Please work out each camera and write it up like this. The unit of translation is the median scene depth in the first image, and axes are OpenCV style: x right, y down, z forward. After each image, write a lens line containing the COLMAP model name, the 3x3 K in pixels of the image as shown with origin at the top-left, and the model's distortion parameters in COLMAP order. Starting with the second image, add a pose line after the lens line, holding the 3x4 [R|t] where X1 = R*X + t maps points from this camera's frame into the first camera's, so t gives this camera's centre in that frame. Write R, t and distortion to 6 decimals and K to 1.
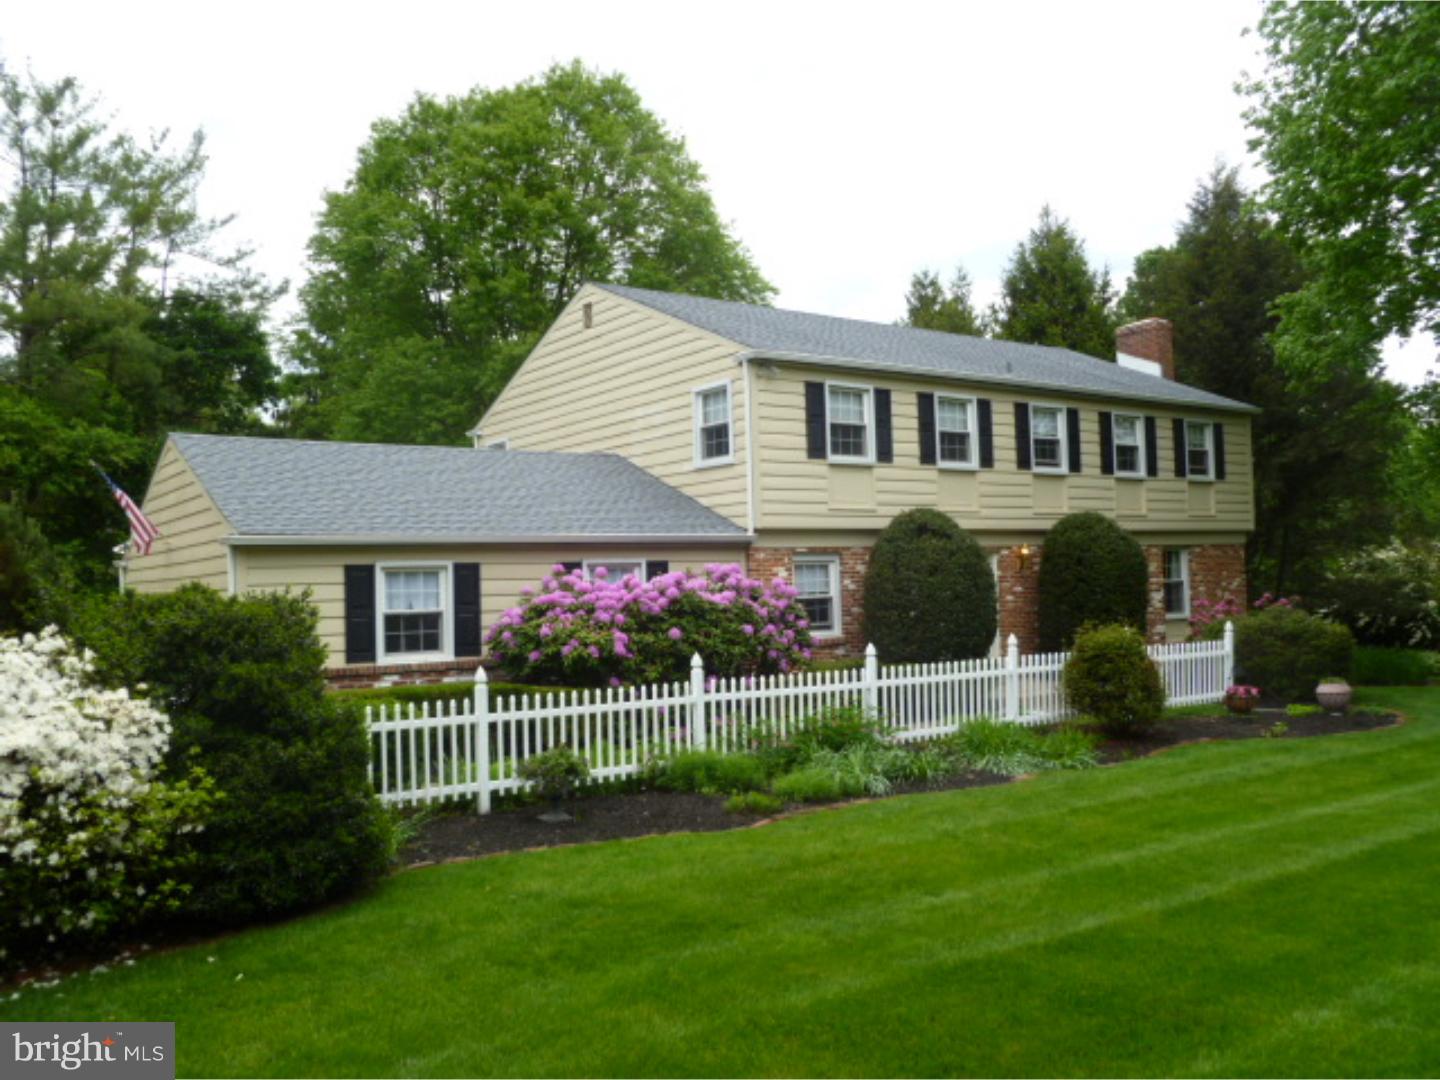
lens RADIAL K [[1237.6, 0, 720.0], [0, 1237.6, 540.0], [0, 0, 1]] dist [-0.066408, 0.002798]
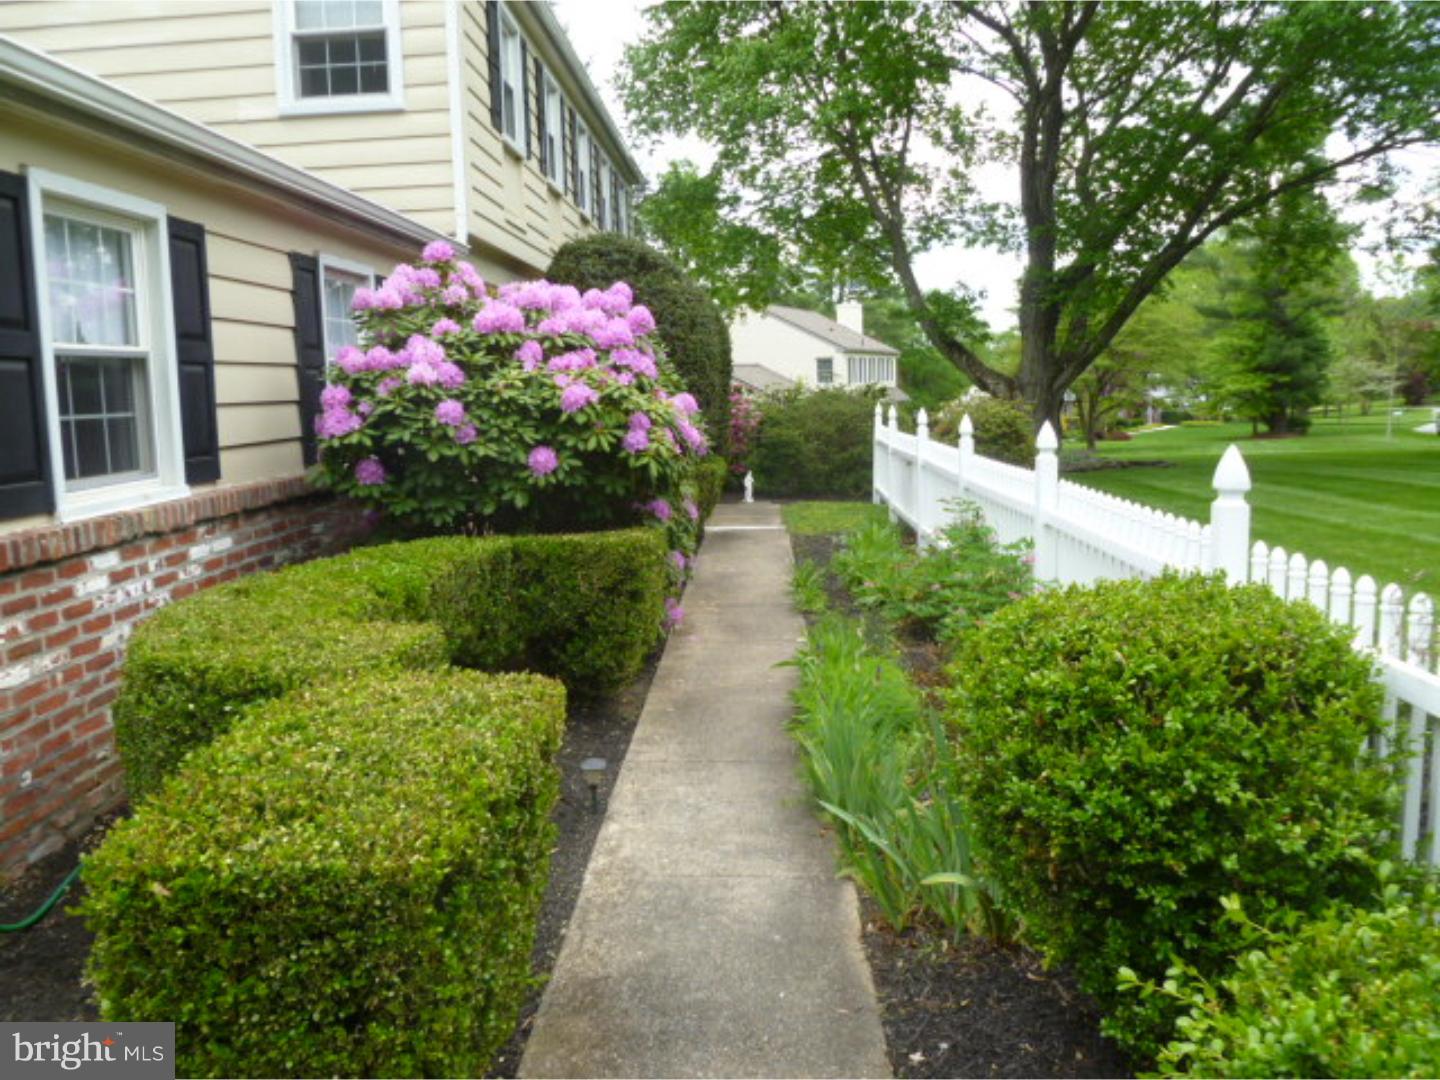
lens RADIAL K [[1237.6, 0, 720.0], [0, 1237.6, 540.0], [0, 0, 1]] dist [-0.066408, 0.002798]
pose [[0.608191, -0.094925, 0.788095, -0.344761], [-0.006490, 0.992196, 0.124517, 0.056258], [-0.793764, -0.080845, 0.602829, 0.578049]]
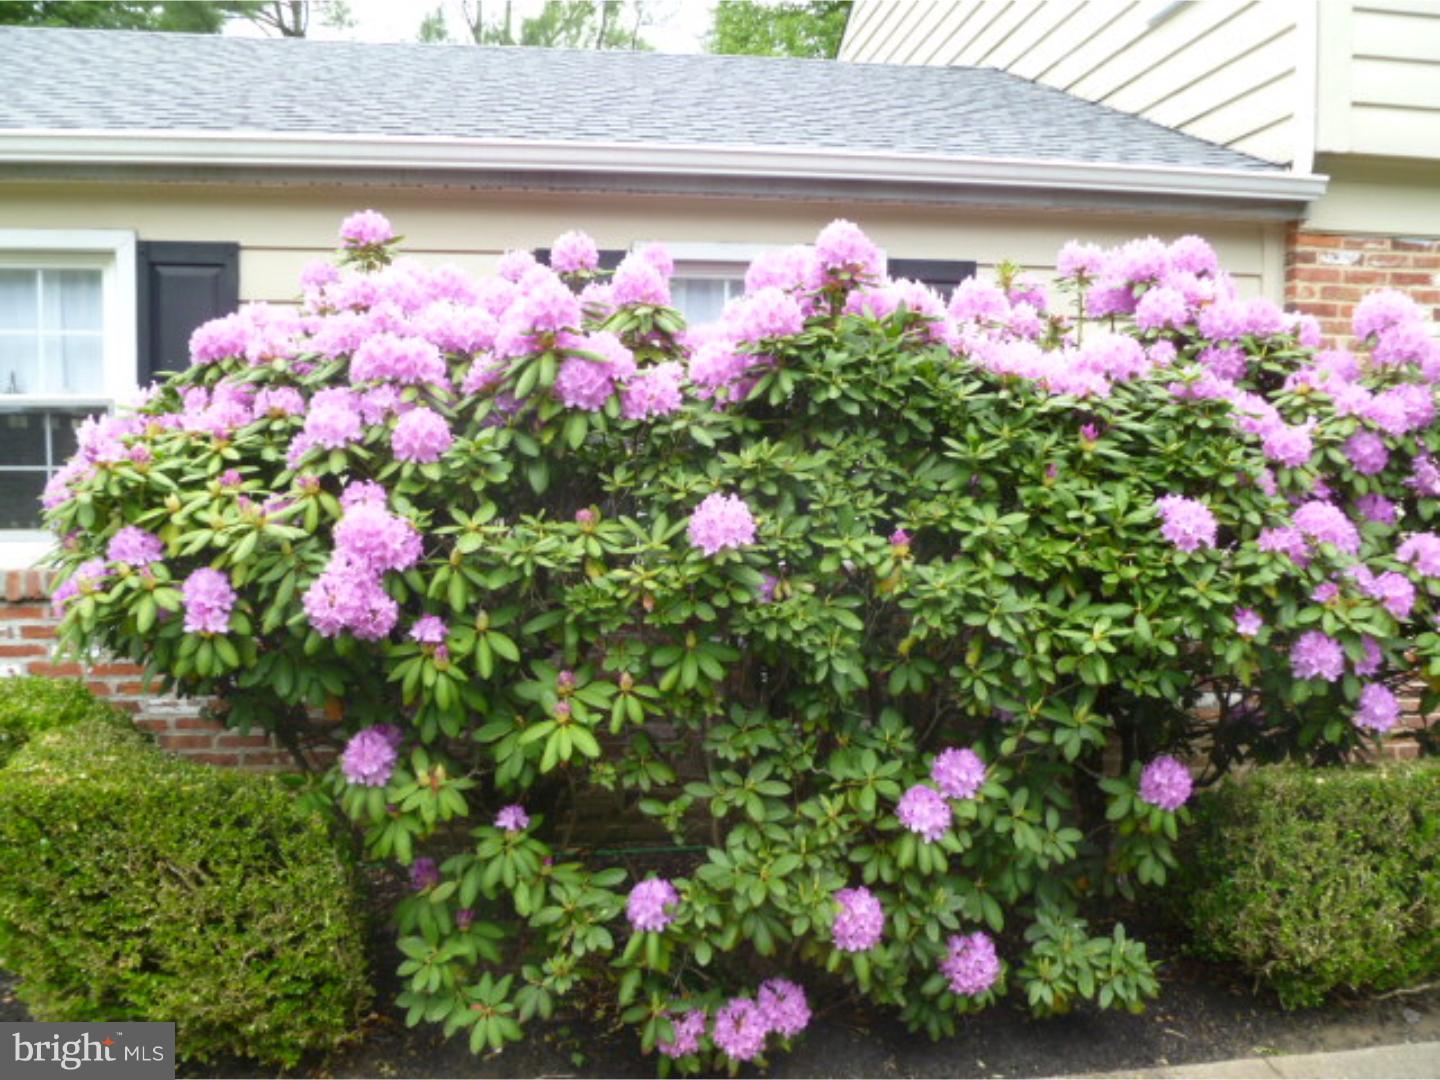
lens RADIAL K [[1237.6, 0, 720.0], [0, 1237.6, 540.0], [0, 0, 1]] dist [-0.066408, 0.002798]
pose [[0.885160, 0.069510, -0.460066, 0.039889], [-0.016608, 0.992868, 0.118057, 0.046290], [0.464991, -0.096858, 0.880001, 0.690118]]
